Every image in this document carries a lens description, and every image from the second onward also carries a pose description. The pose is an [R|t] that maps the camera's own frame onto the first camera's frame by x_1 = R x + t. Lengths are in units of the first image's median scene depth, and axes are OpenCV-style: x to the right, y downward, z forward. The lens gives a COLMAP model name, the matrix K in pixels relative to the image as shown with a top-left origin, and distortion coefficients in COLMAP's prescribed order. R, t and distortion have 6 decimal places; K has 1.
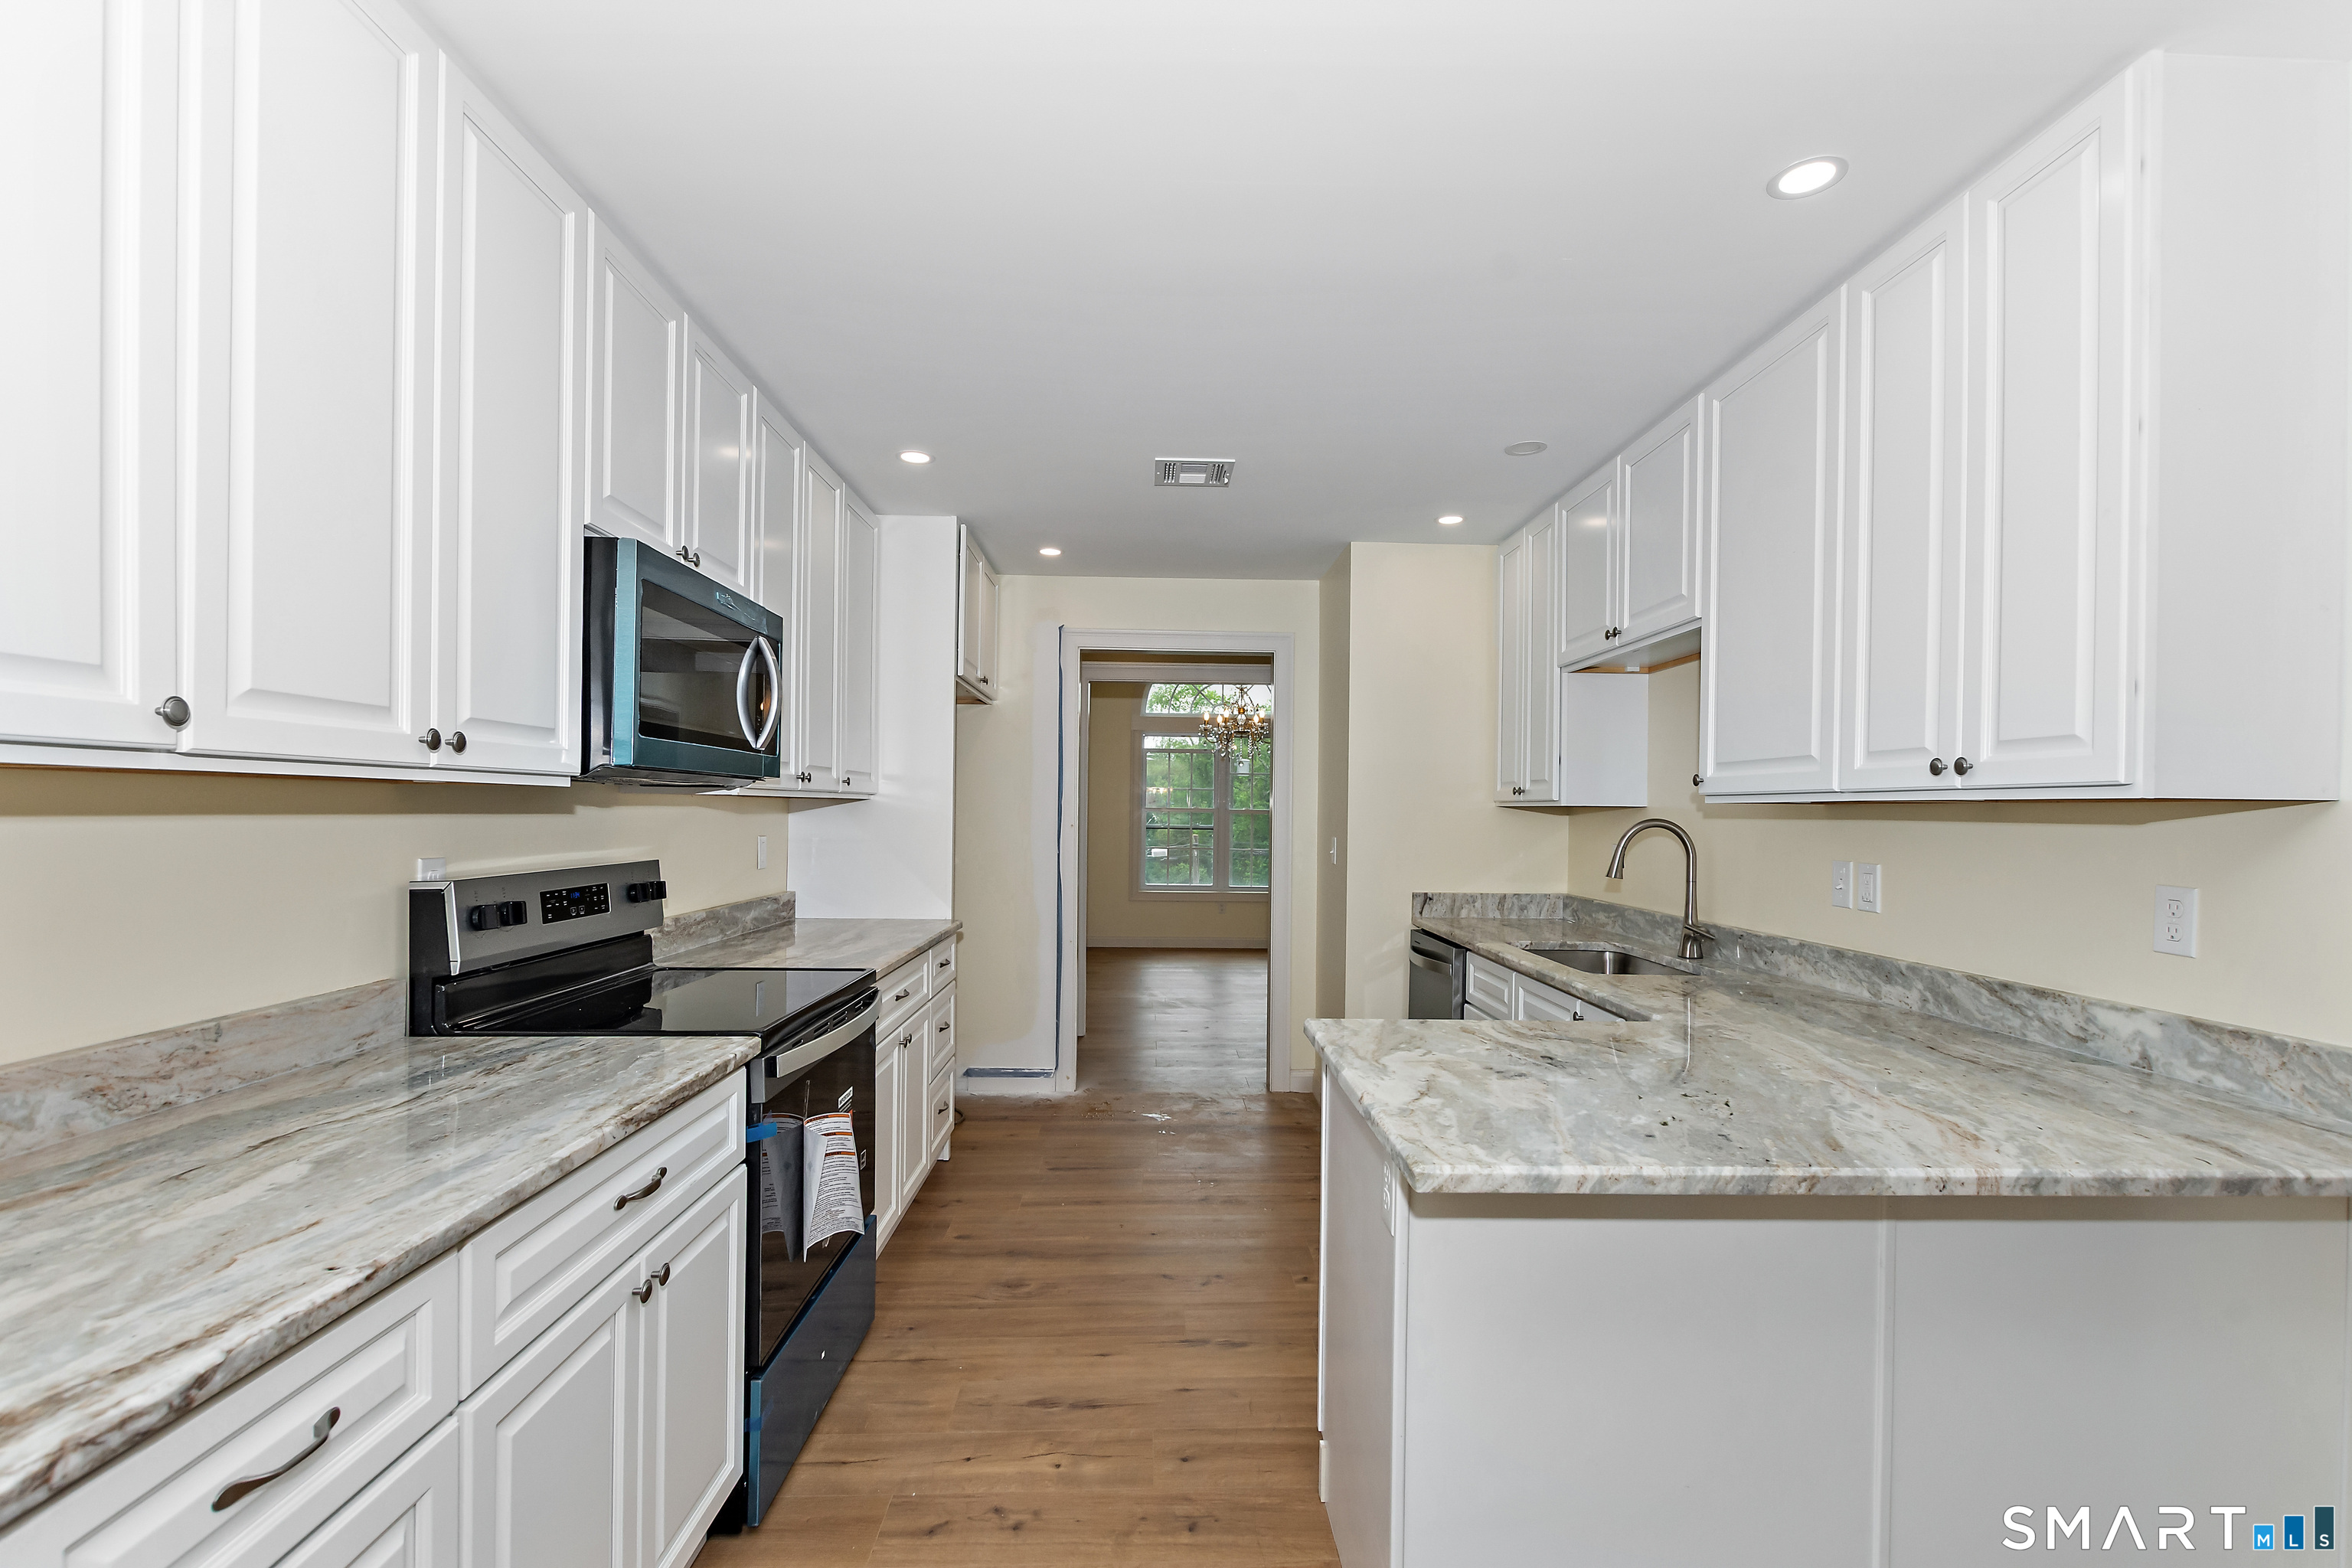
lens RADIAL K [[1081.9, 0, 1176.5], [0, 1081.9, 797.4], [0, 0, 1]] dist [0.007049, -0.003012]
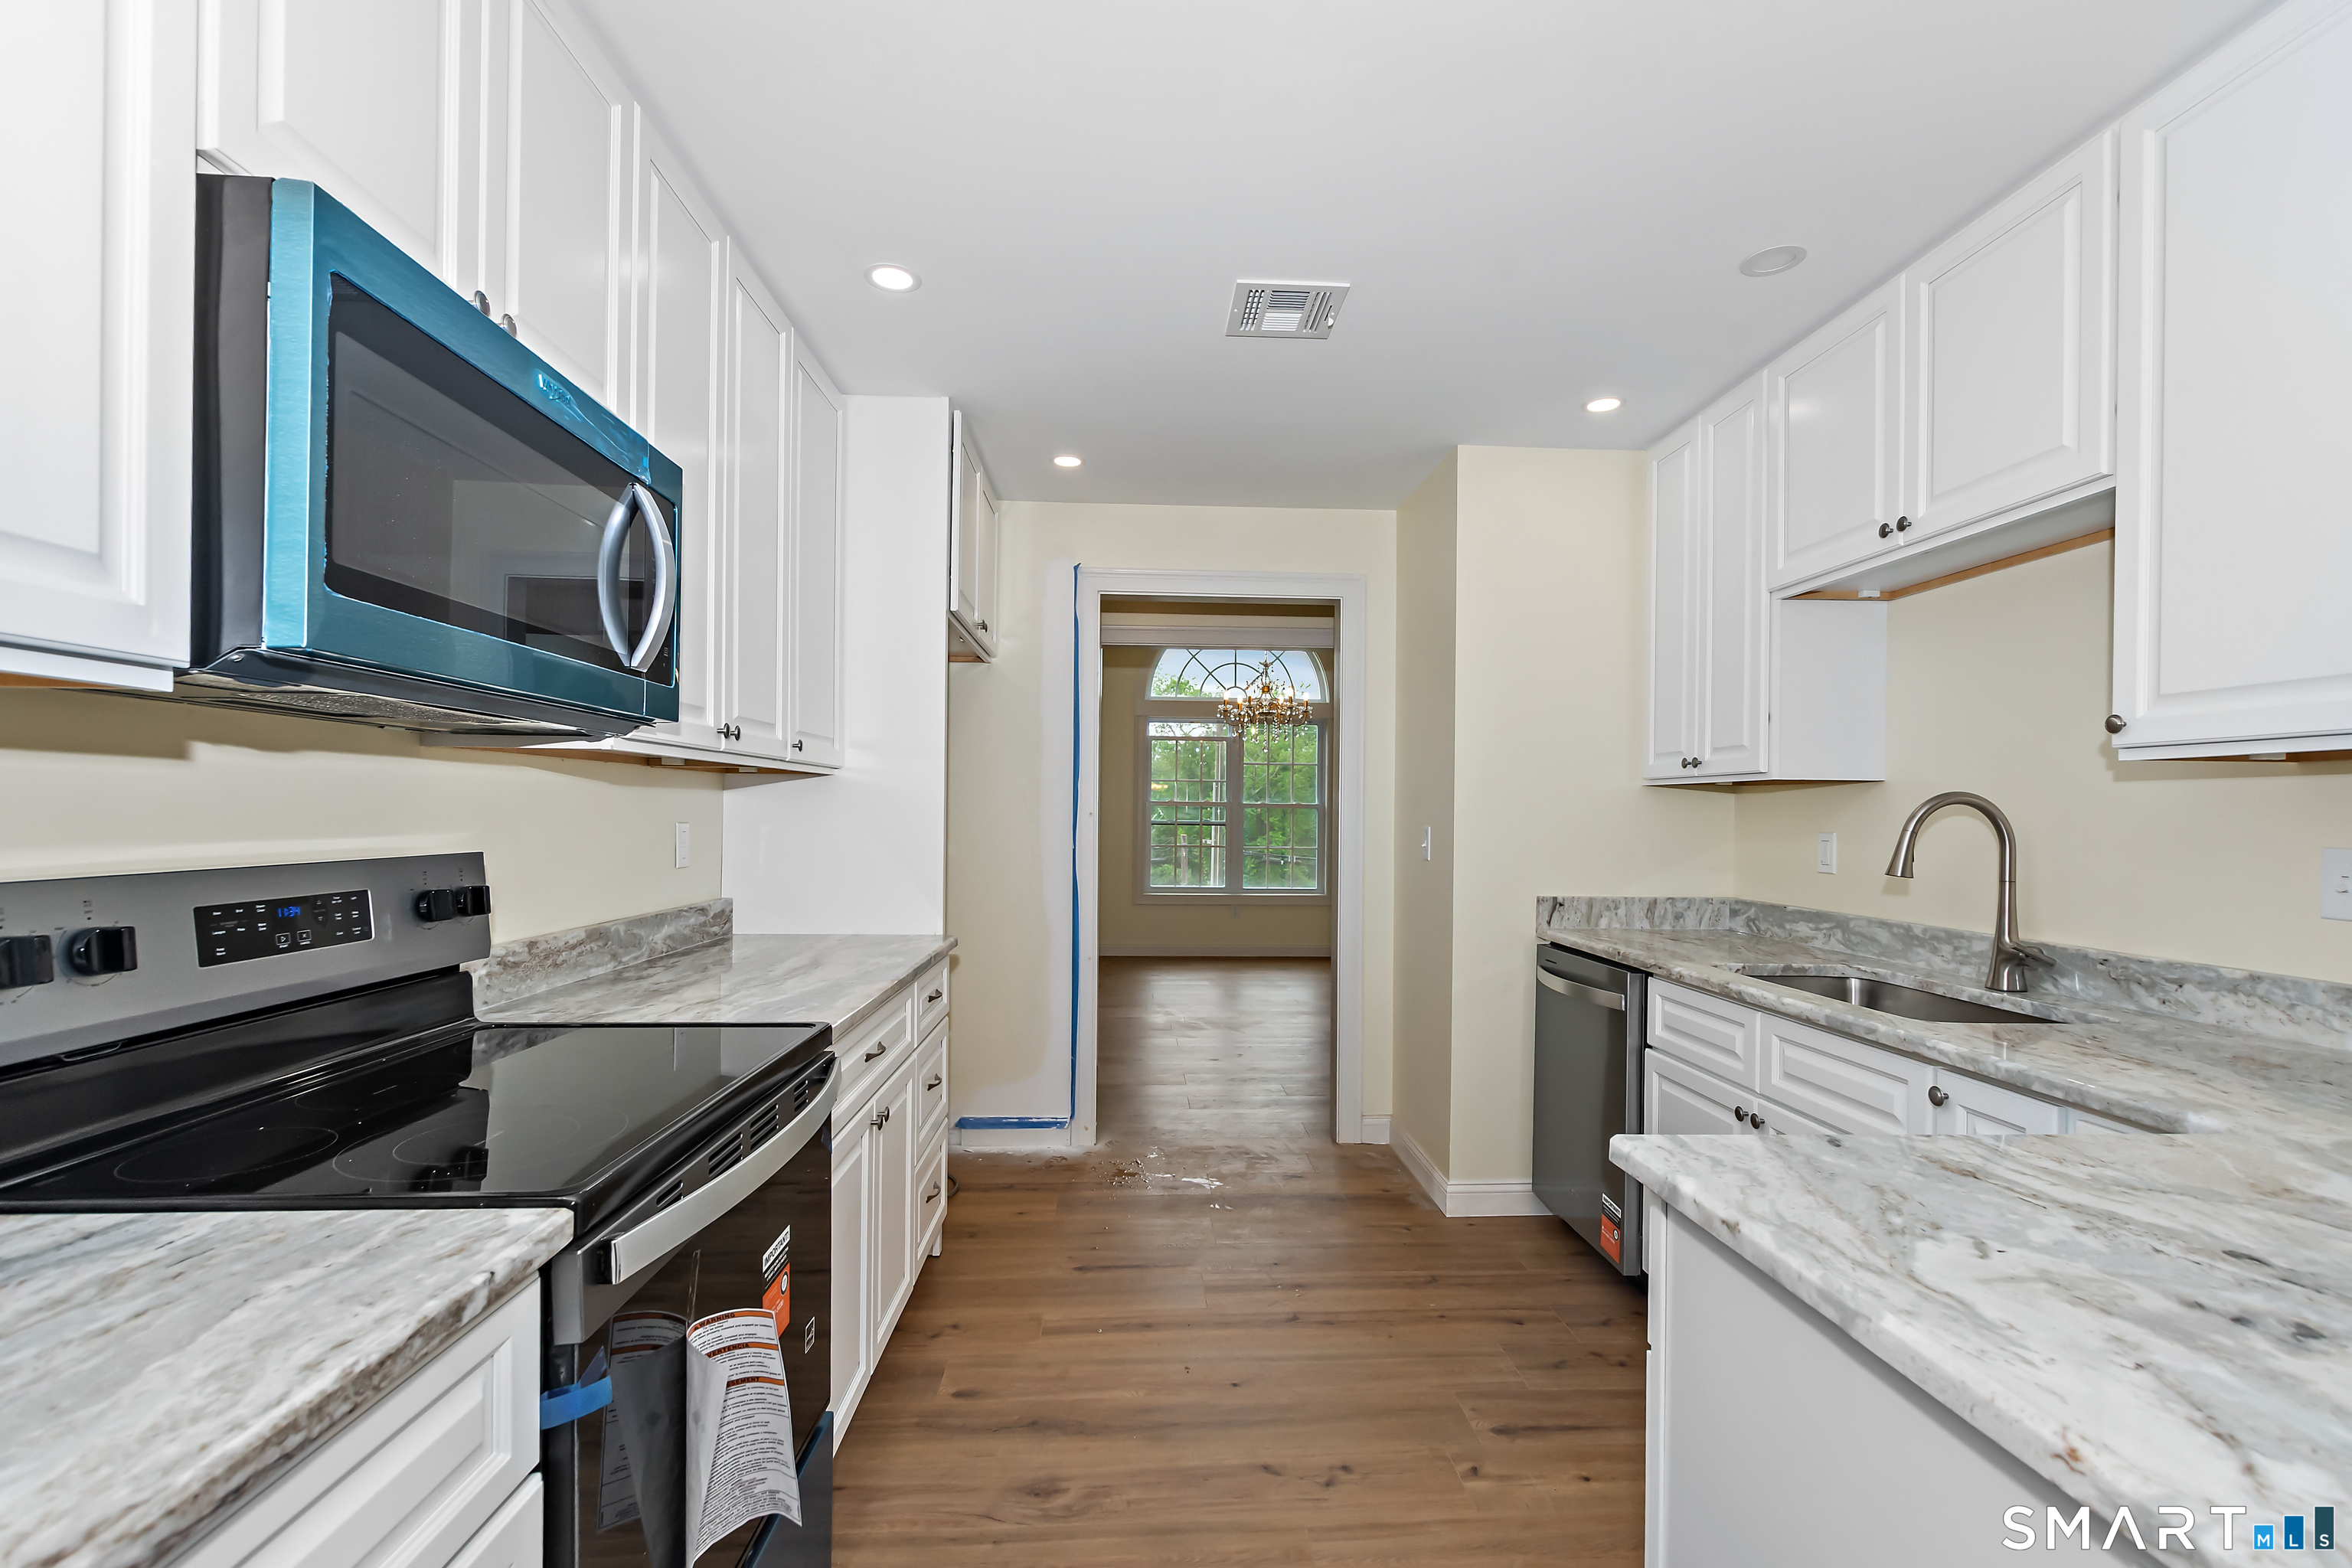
lens RADIAL K [[1081.9, 0, 1181.7], [0, 1081.9, 799.6], [0, 0, 1]] dist [0.007049, -0.003012]
pose [[0.999756, -0.001527, 0.022043, -0.073440], [0.001501, 0.999998, 0.001163, 0.022965], [-0.022044, -0.001130, 0.999756, 0.307421]]
